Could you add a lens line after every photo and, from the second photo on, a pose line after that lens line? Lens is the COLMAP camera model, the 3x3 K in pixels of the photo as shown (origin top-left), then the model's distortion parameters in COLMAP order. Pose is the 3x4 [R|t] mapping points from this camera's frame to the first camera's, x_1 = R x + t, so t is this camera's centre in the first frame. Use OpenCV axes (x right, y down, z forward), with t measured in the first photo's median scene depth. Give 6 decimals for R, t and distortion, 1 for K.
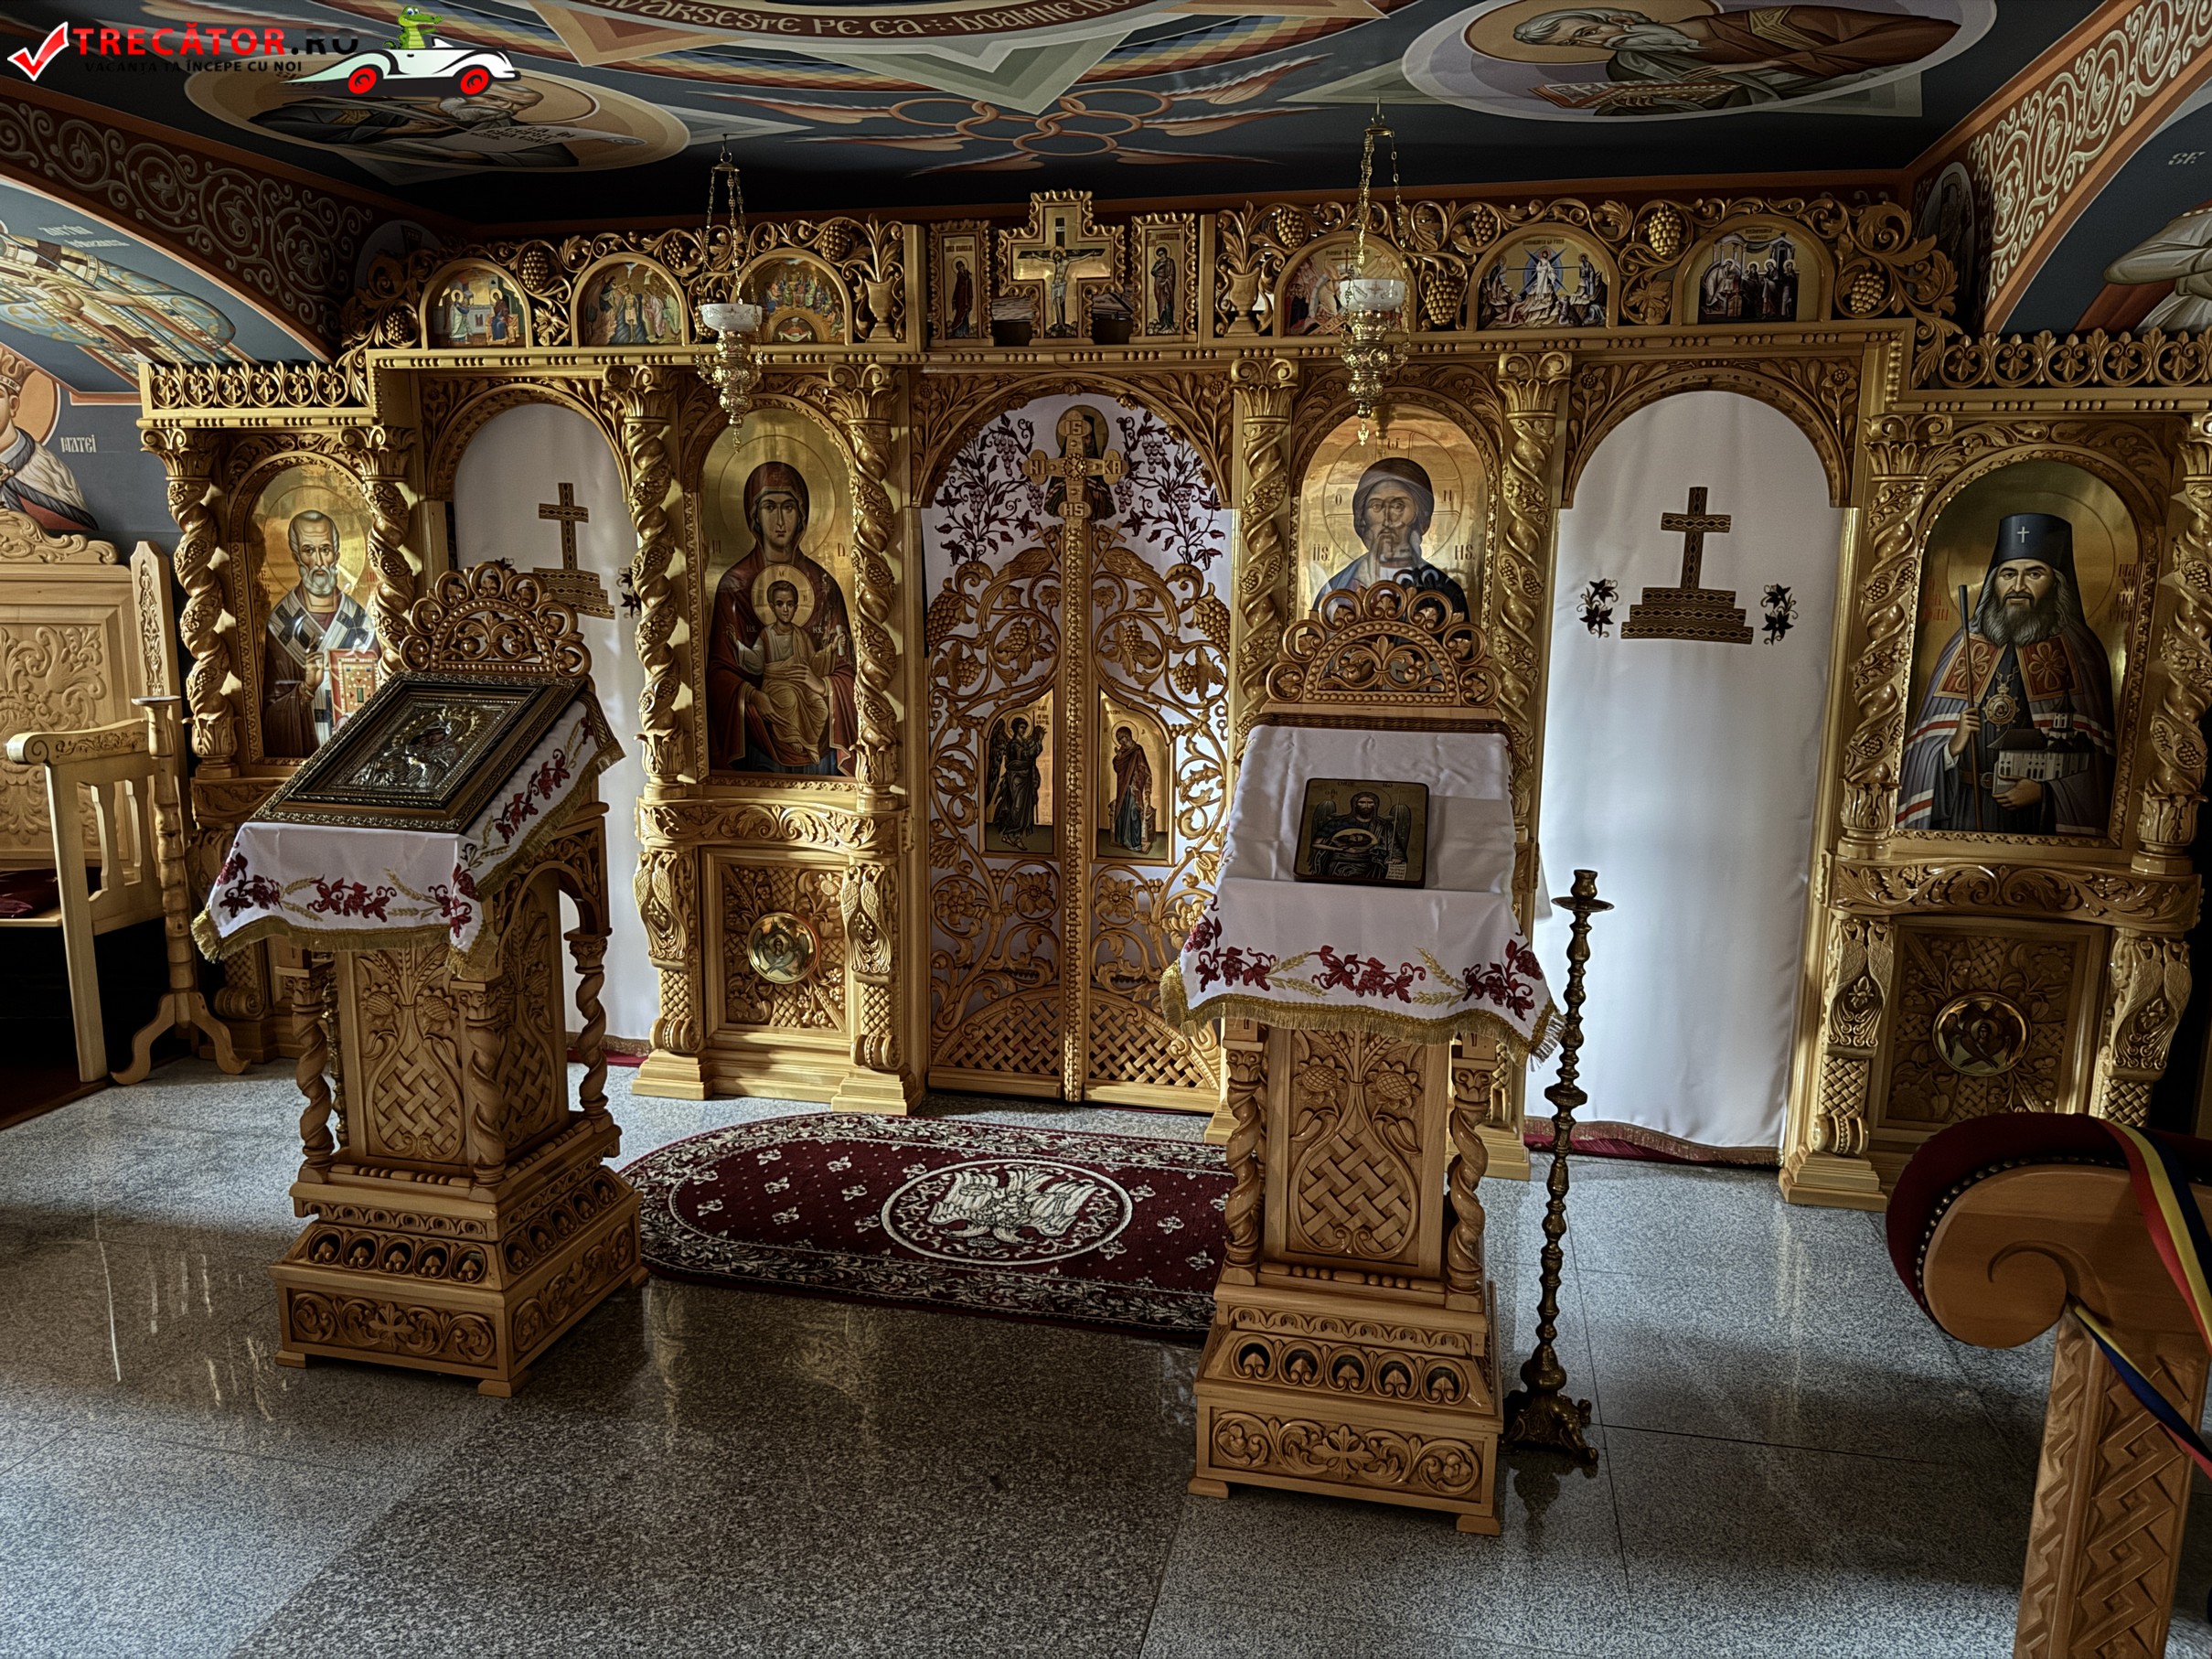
lens RADIAL K [[1560.6, 0, 1114.7], [0, 1560.6, 822.8], [0, 0, 1]] dist [0.035504, -0.045827]
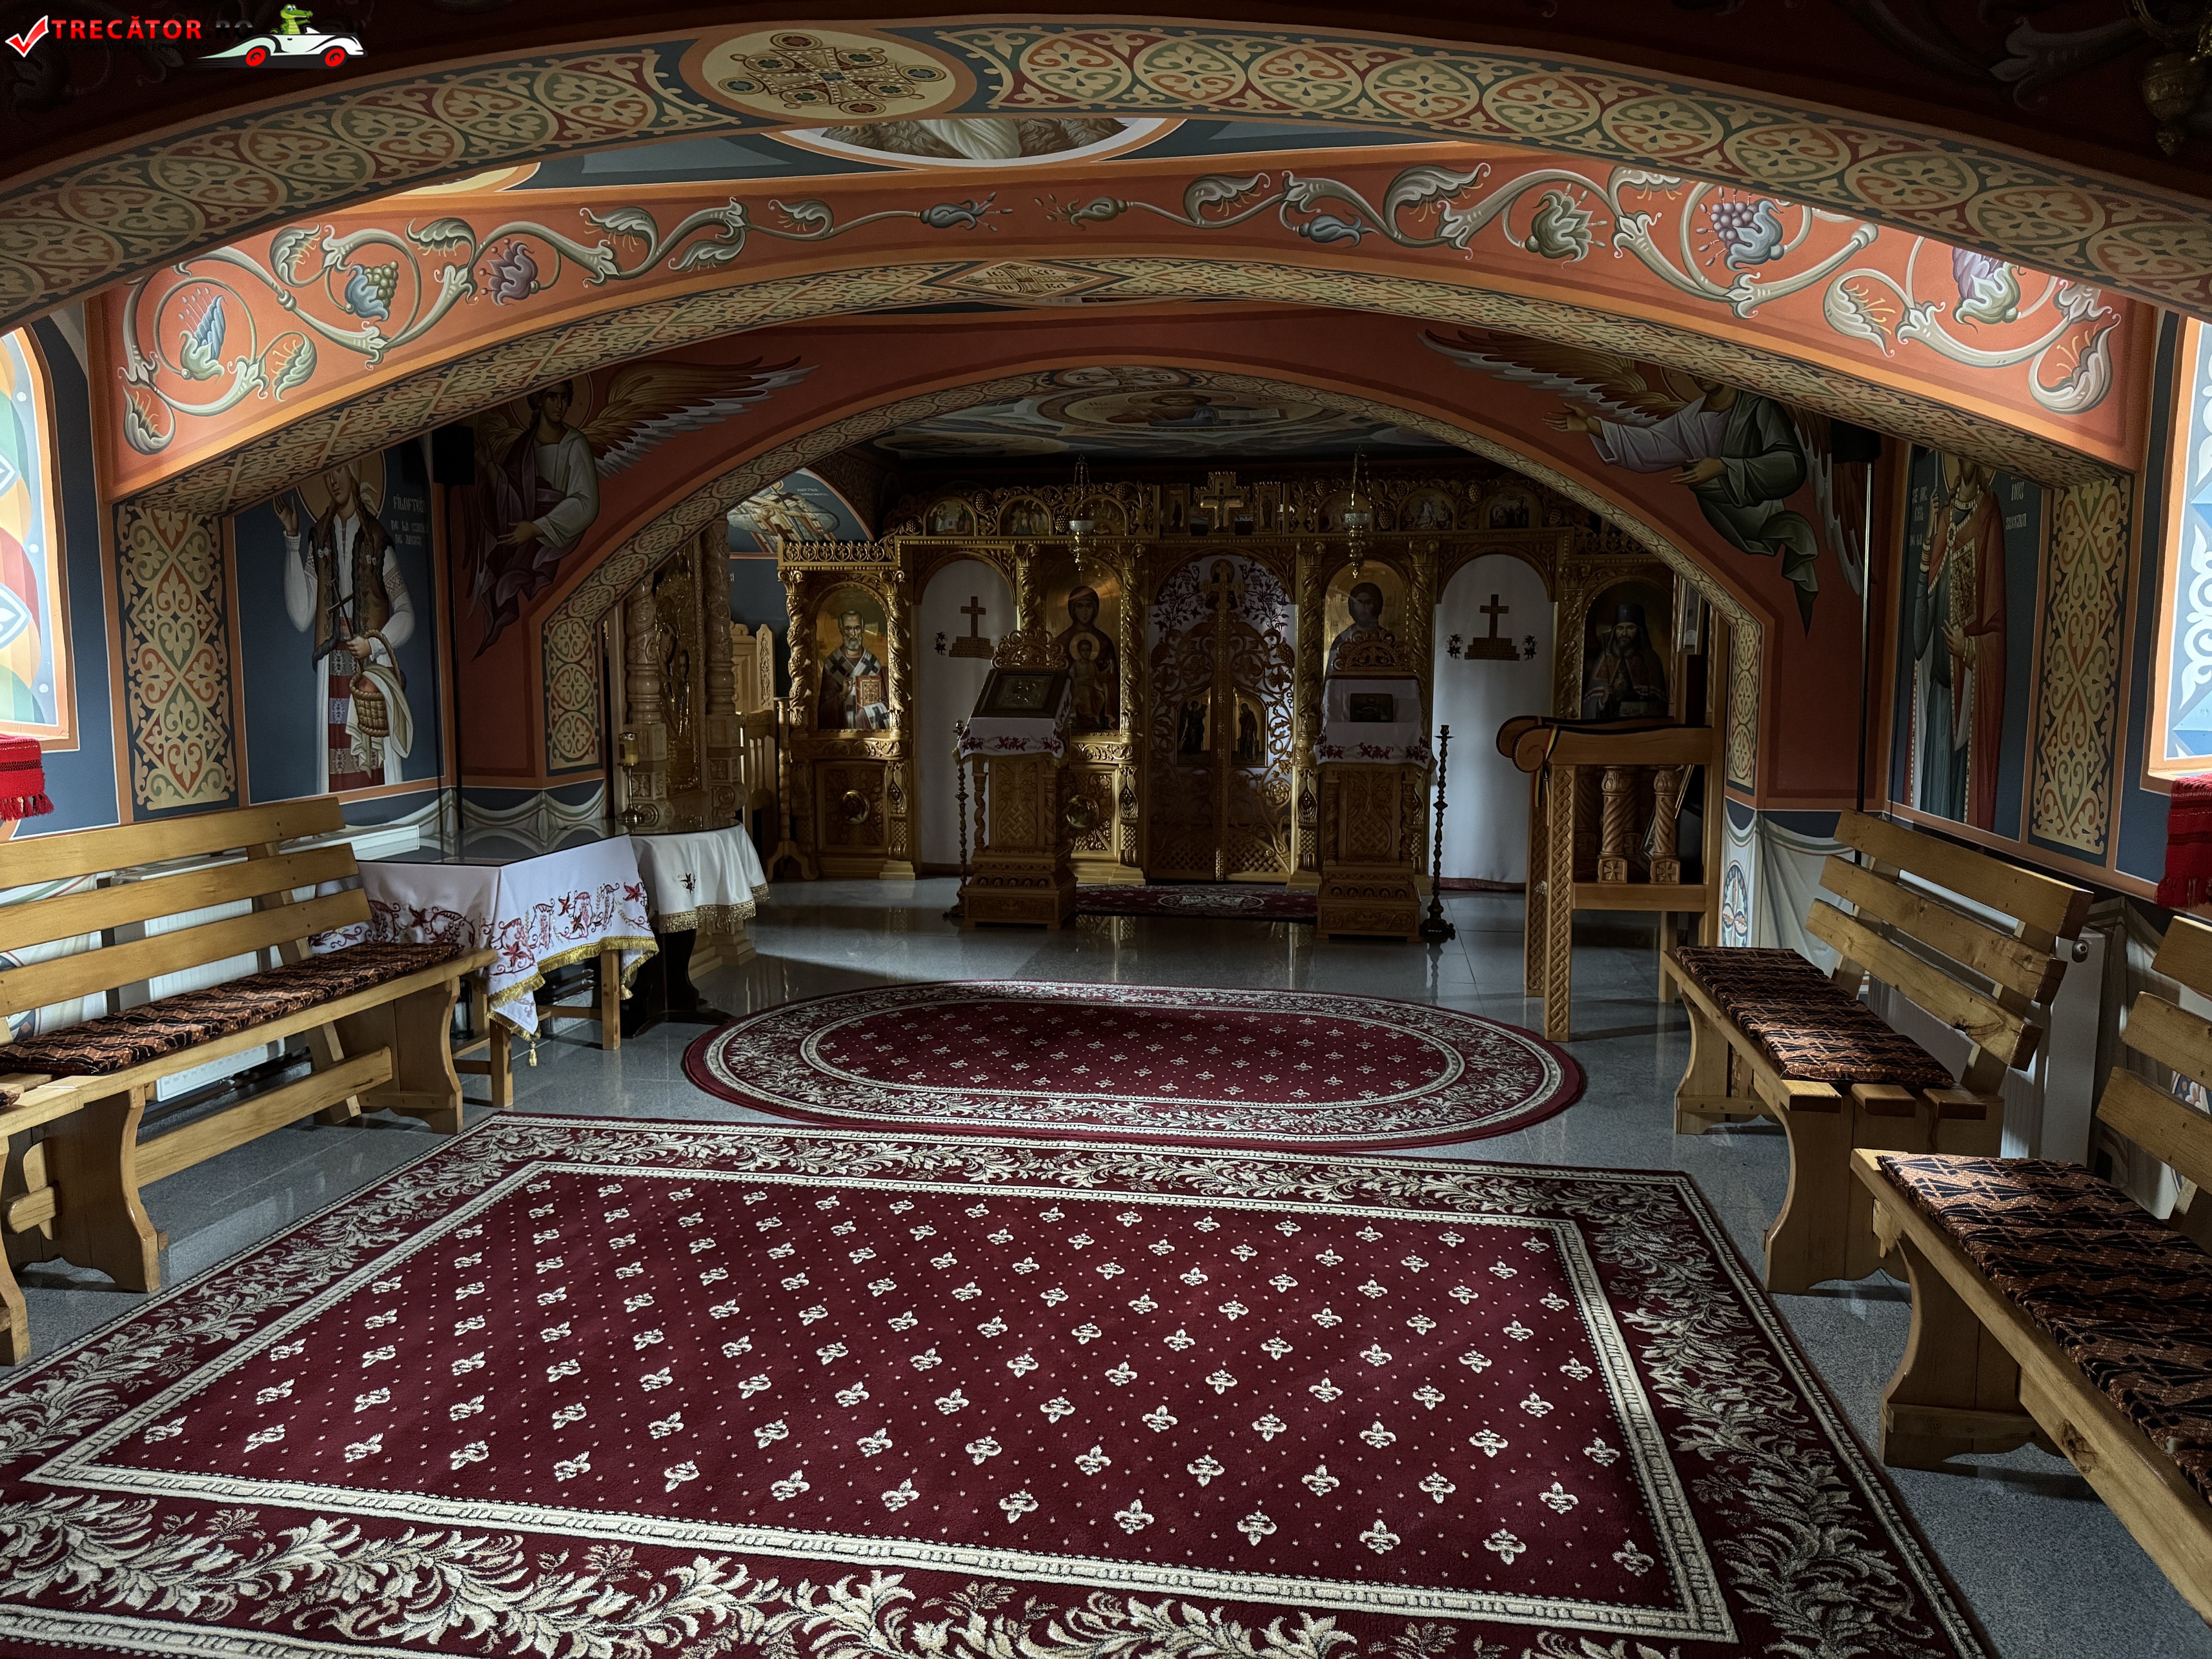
lens RADIAL K [[1560.5, 0, 1100.4], [0, 1560.5, 834.1], [0, 0, 1]] dist [0.035504, -0.045827]
pose [[0.998792, -0.012803, 0.047450, -0.294552], [0.015546, 0.998201, -0.057898, 0.239322], [-0.046623, 0.058565, 0.997194, -1.139414]]
